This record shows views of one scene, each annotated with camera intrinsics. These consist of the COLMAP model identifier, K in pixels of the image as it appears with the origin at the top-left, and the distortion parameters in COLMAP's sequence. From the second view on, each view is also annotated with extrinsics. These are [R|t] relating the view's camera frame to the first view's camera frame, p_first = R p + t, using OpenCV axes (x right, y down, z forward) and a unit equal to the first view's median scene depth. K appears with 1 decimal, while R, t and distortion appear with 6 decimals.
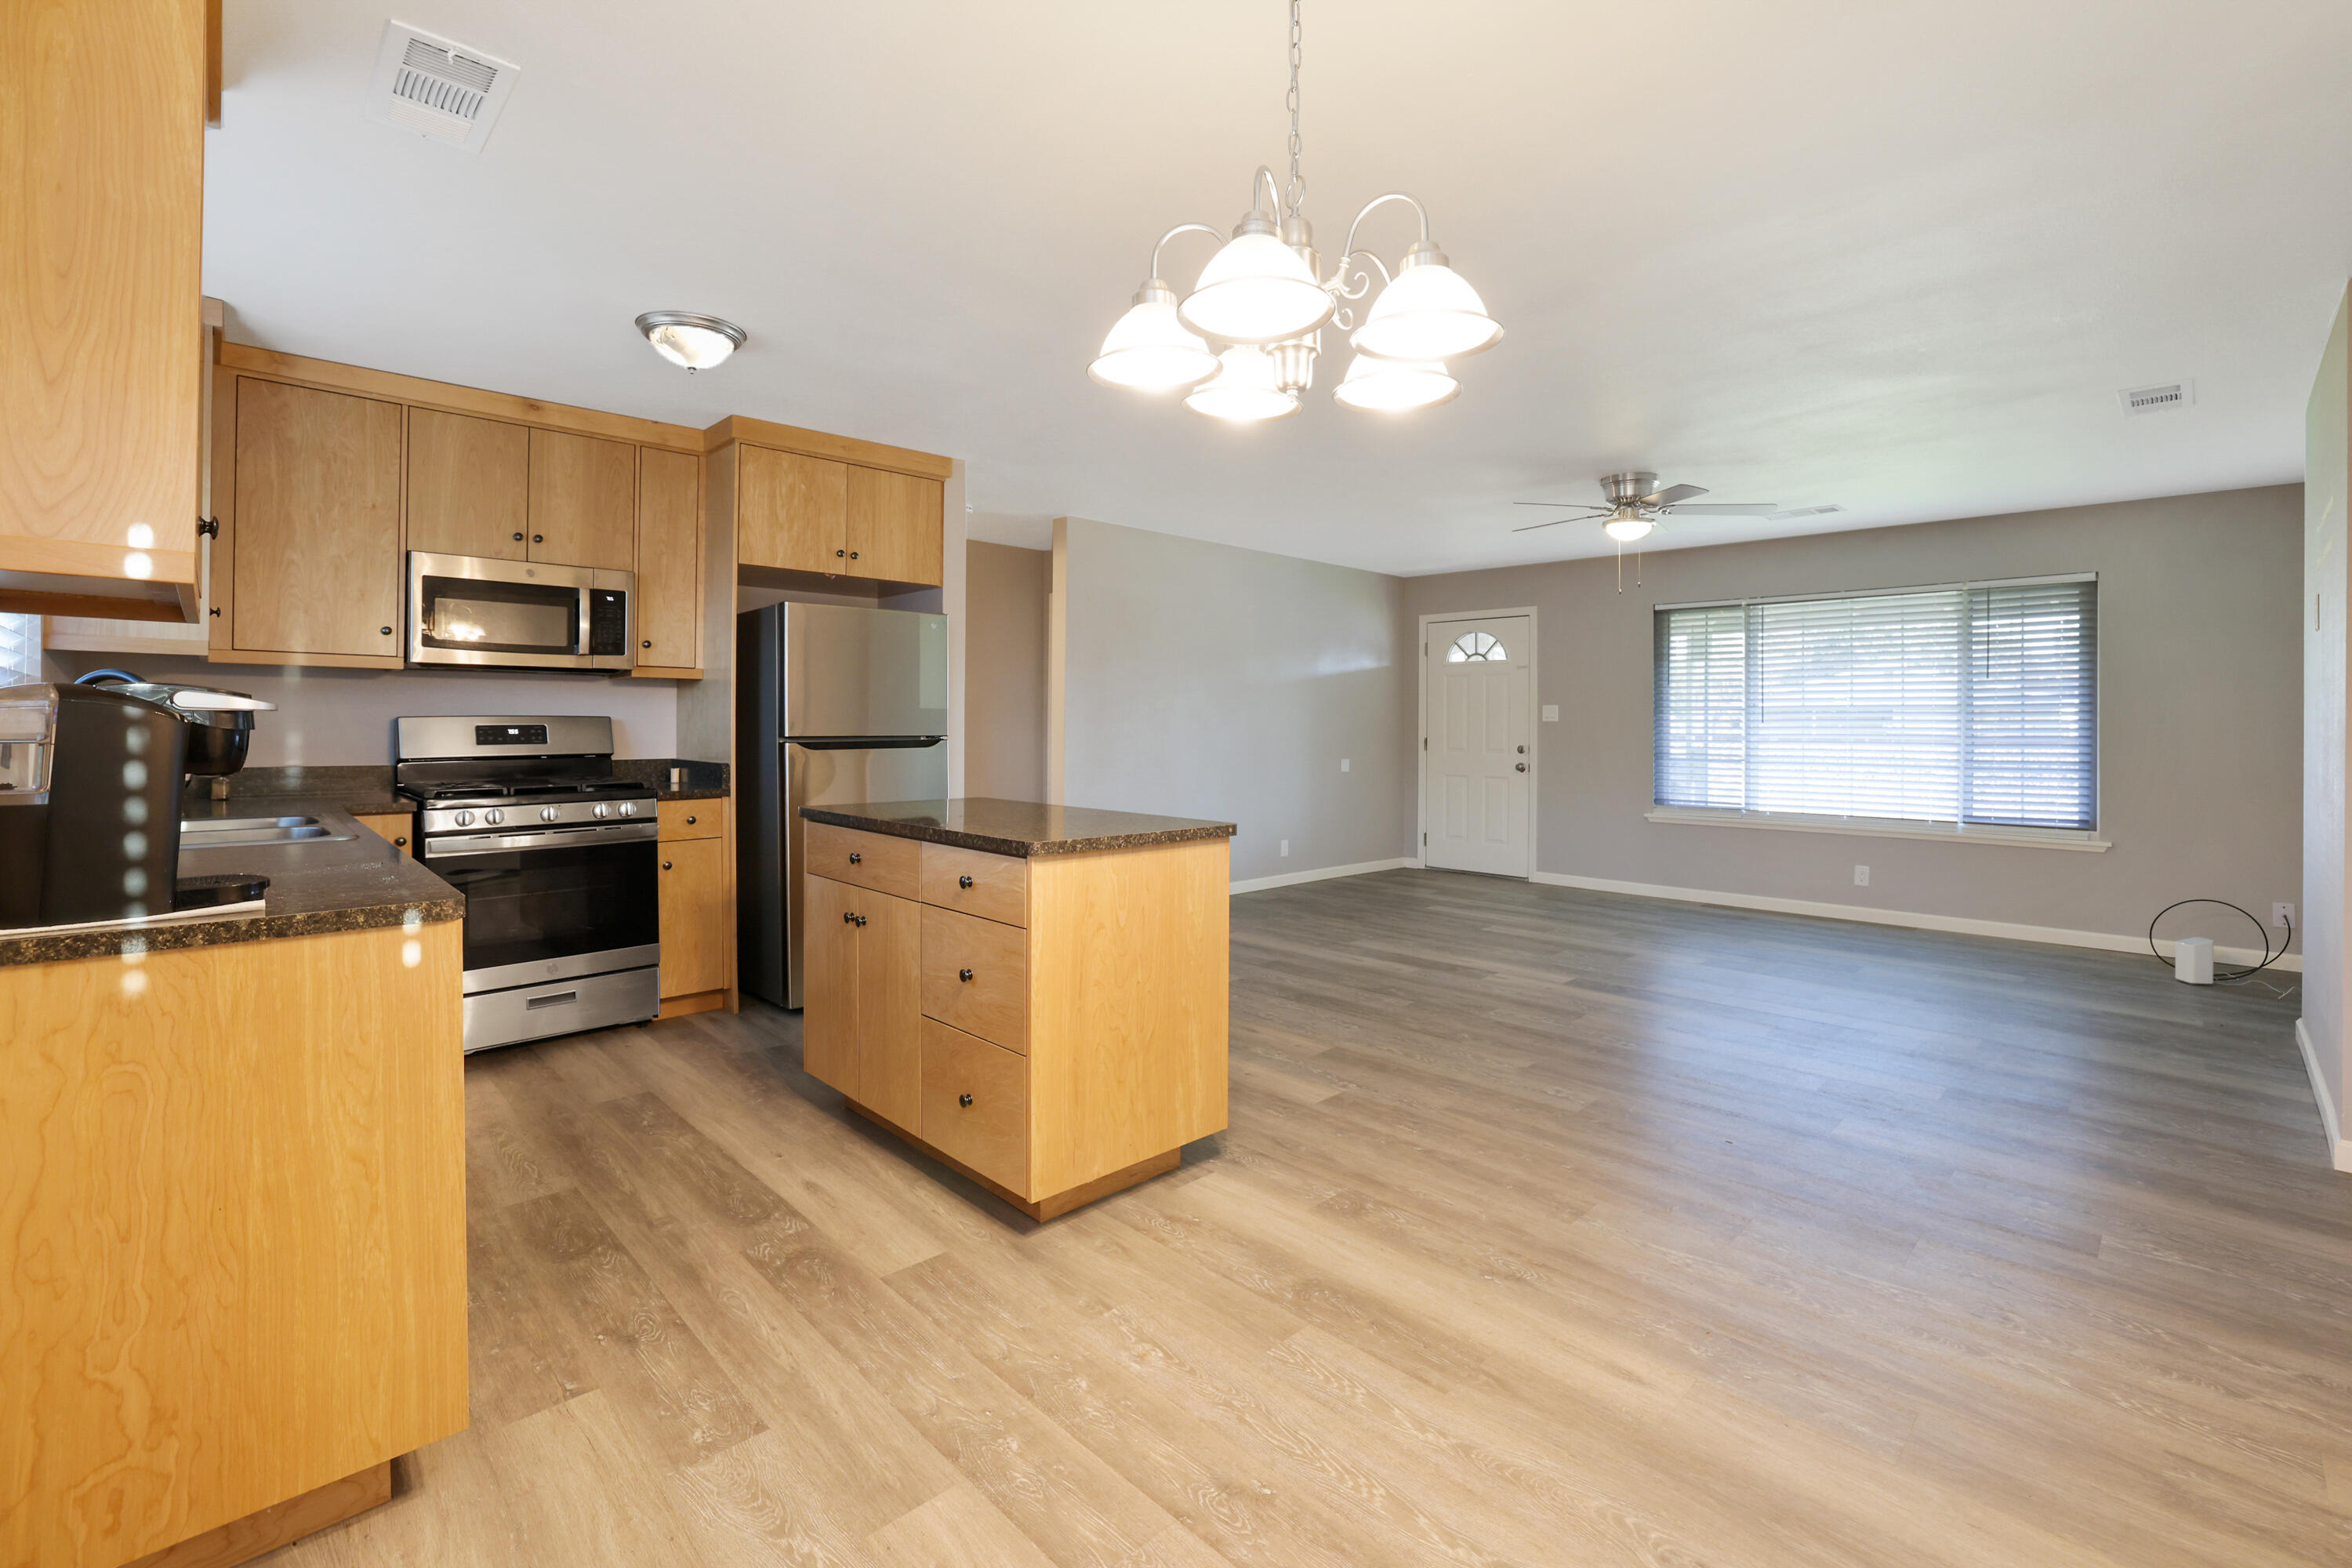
lens RADIAL K [[1028.6, 0, 1175.0], [0, 1028.6, 723.7], [0, 0, 1]] dist [-0.017033, 0.000829]
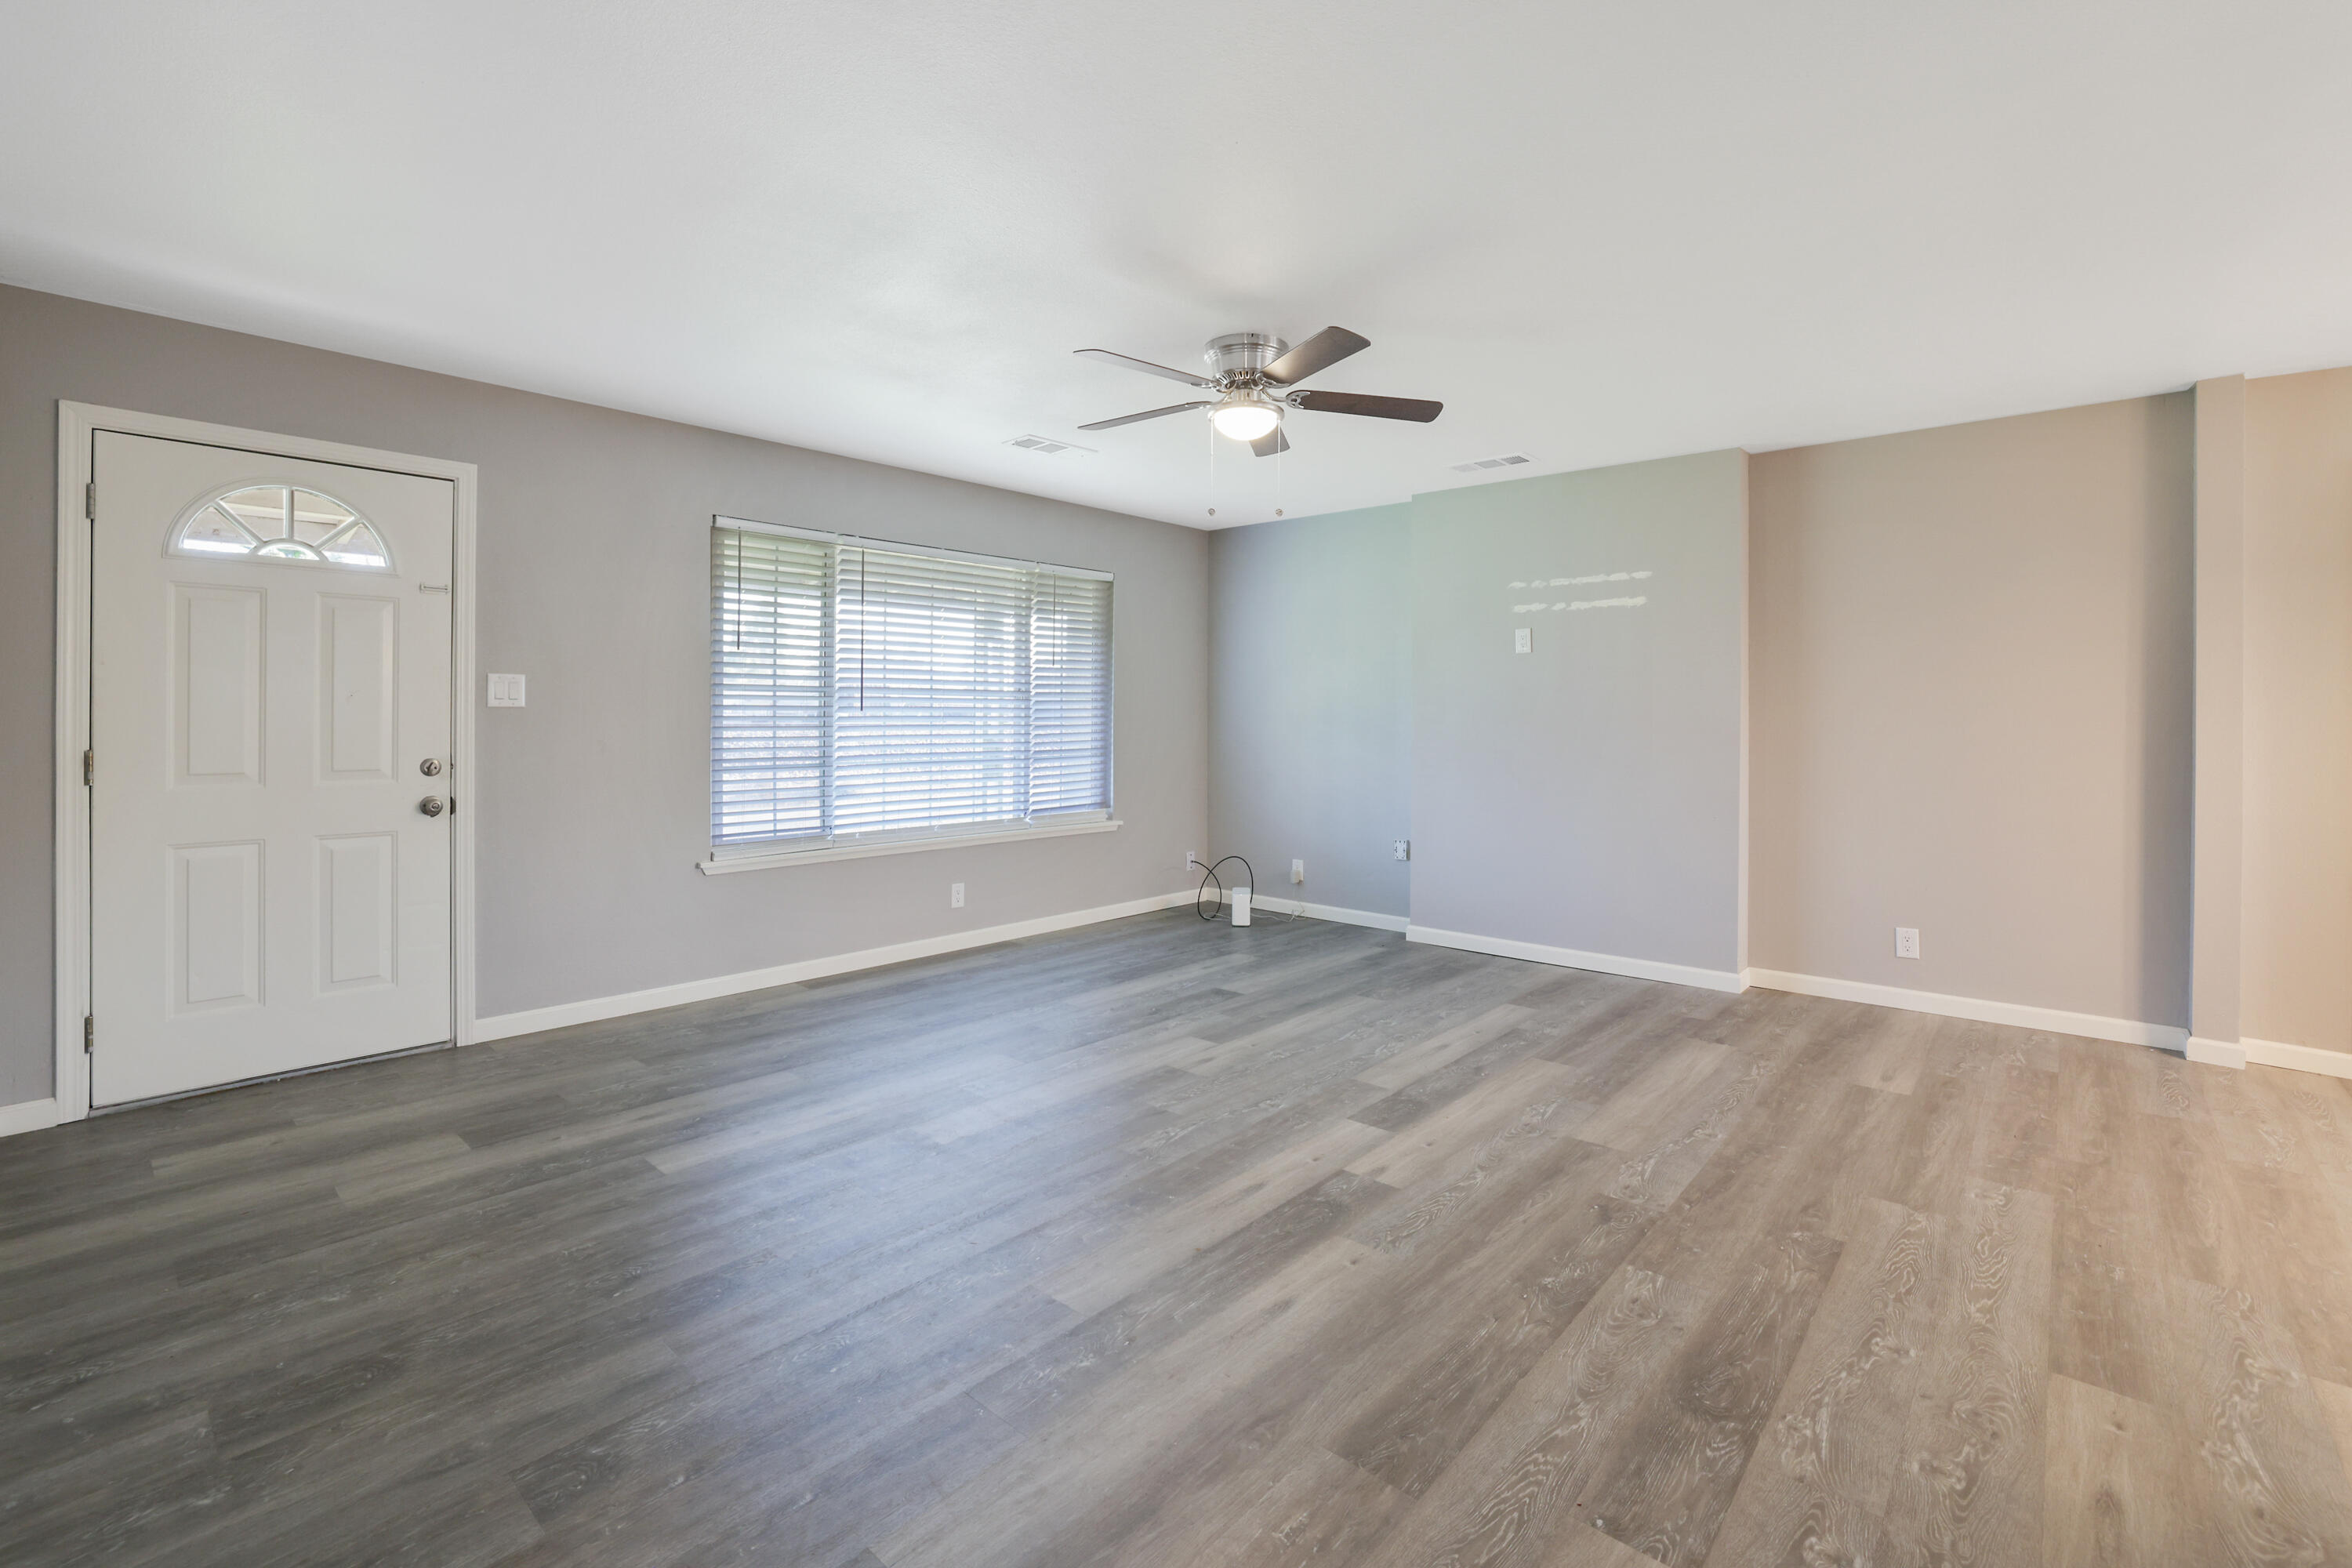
lens RADIAL K [[1028.6, 0, 1175.0], [0, 1028.6, 723.7], [0, 0, 1]] dist [-0.017033, 0.000829]
pose [[-0.068606, -0.013919, 0.997547, -0.206013], [-0.002398, 0.999902, 0.013787, -0.002379], [-0.997641, -0.001447, -0.068633, 1.016624]]
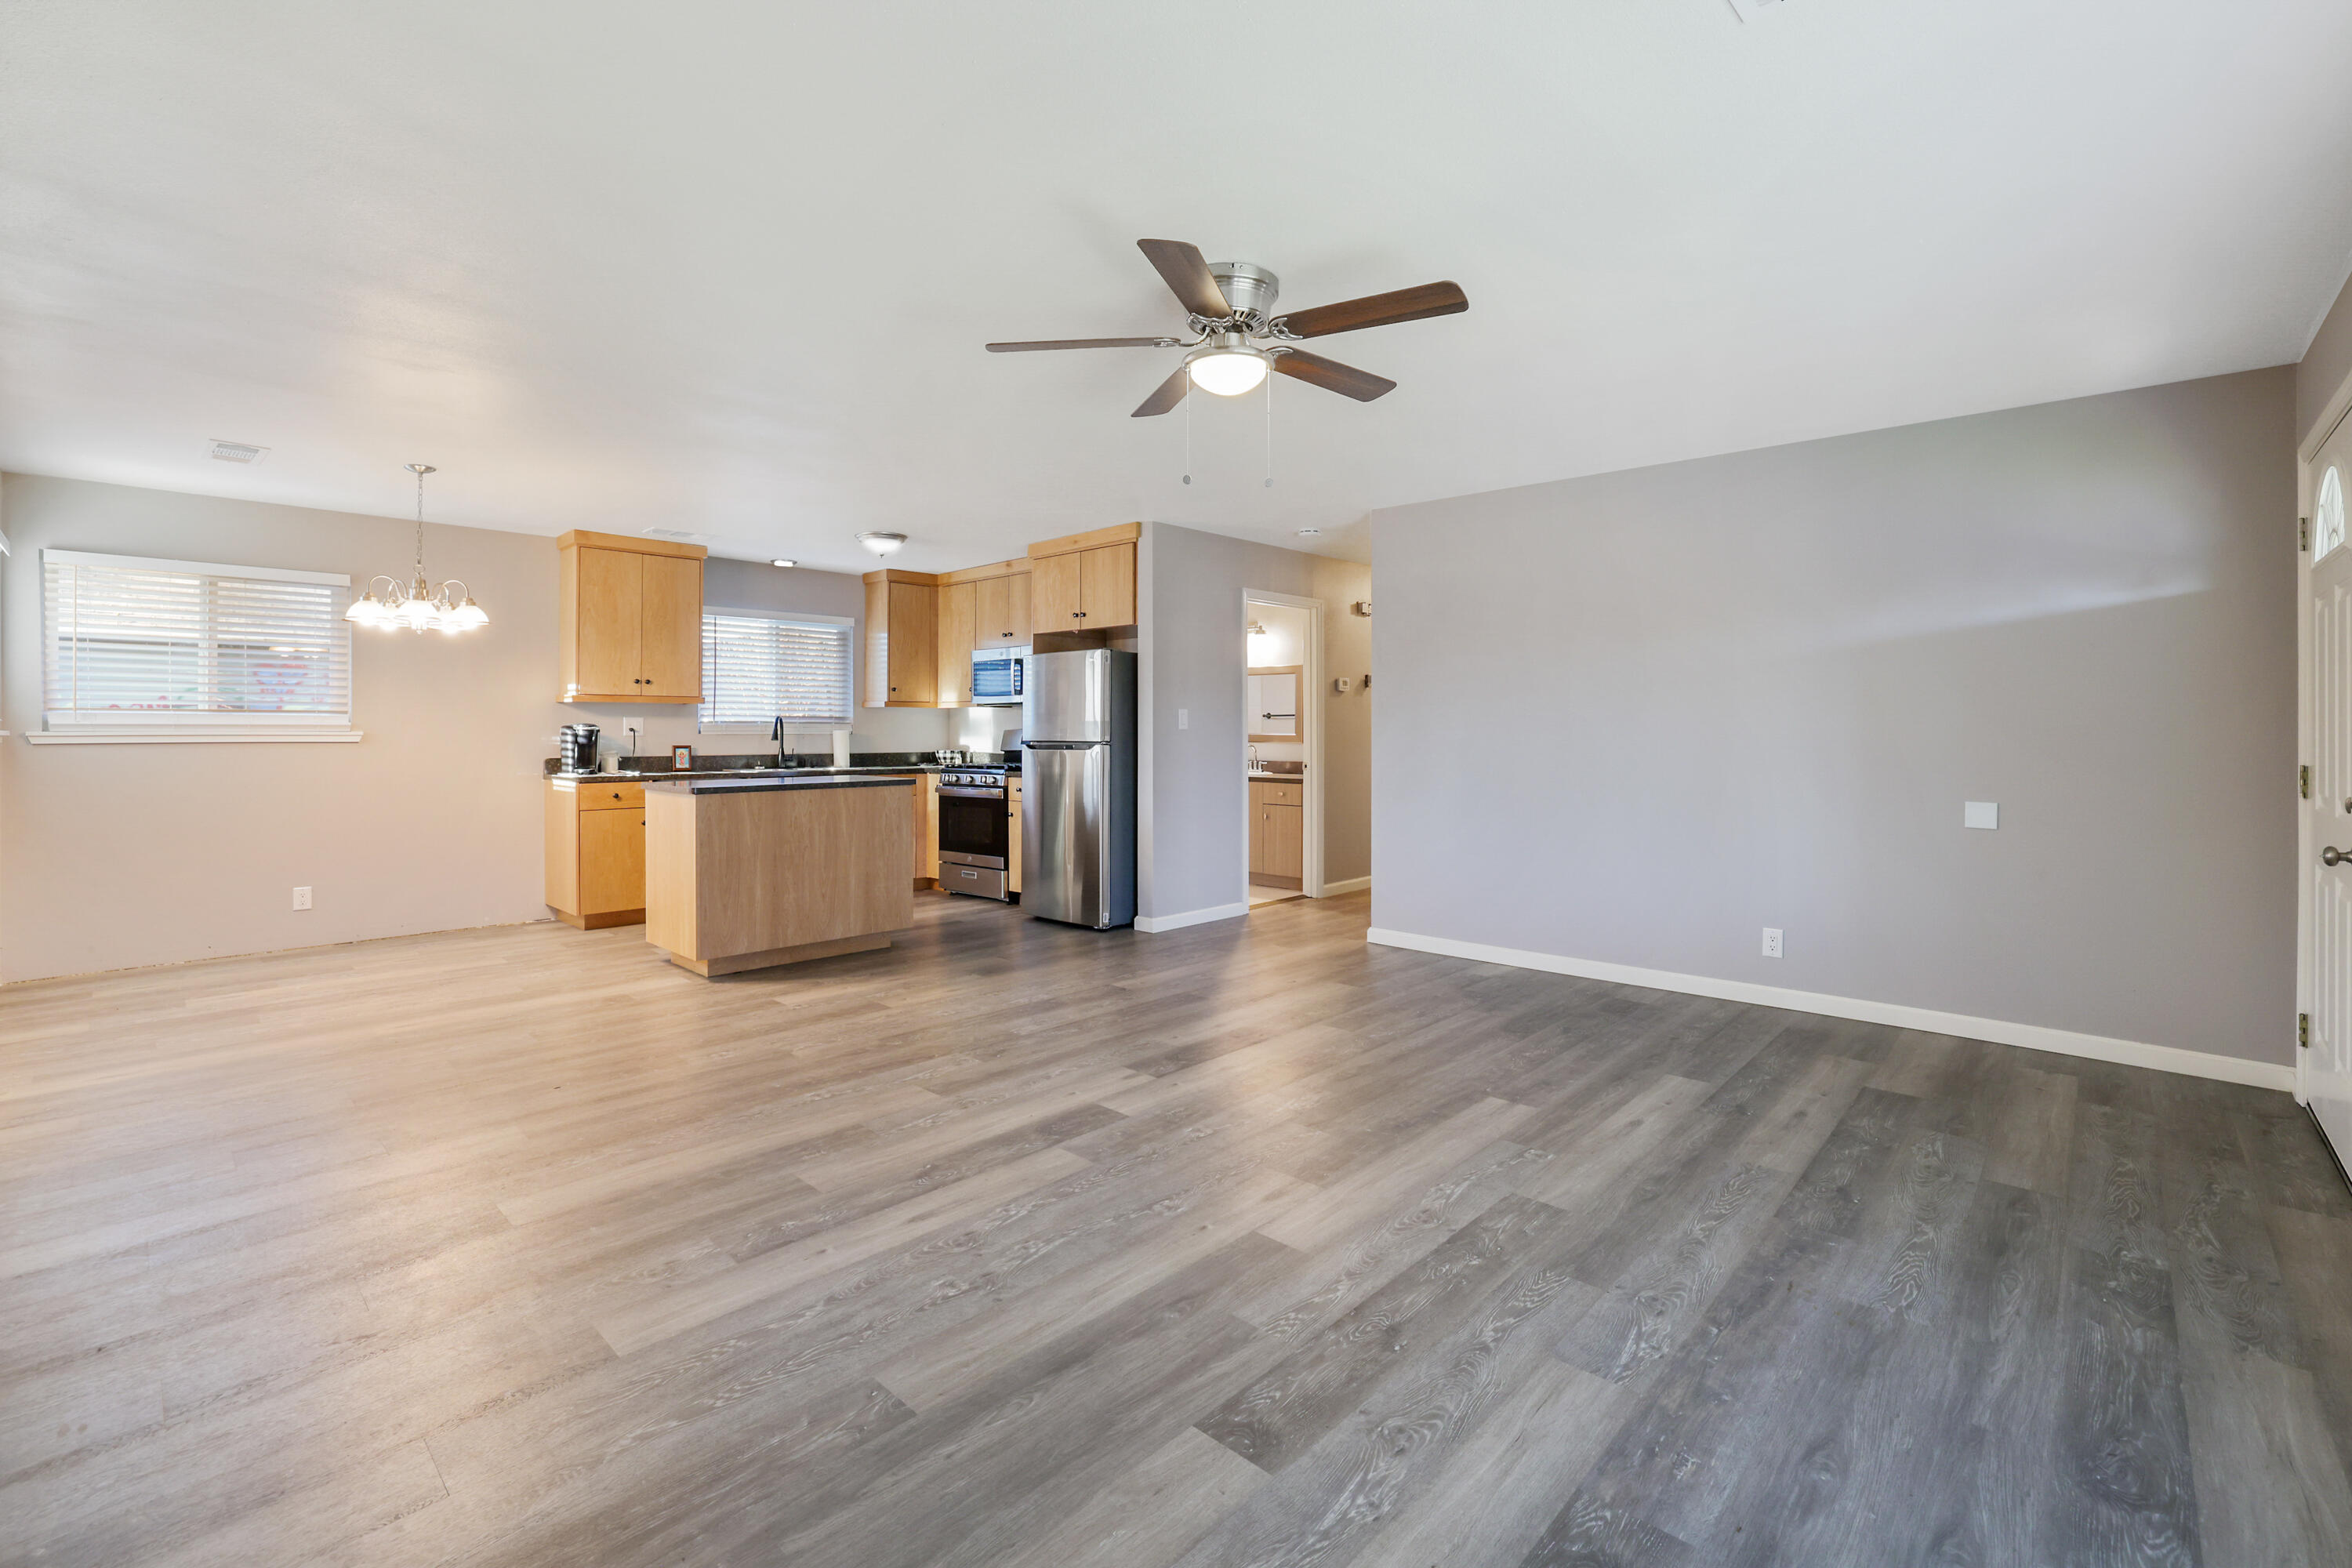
lens RADIAL K [[1028.6, 0, 1175.0], [0, 1028.6, 723.7], [0, 0, 1]] dist [-0.017033, 0.000829]
pose [[0.044115, -0.015951, -0.998899, 0.927562], [-0.006581, 0.999846, -0.016256, 0.008879], [0.999005, 0.007291, 0.044003, 0.882412]]
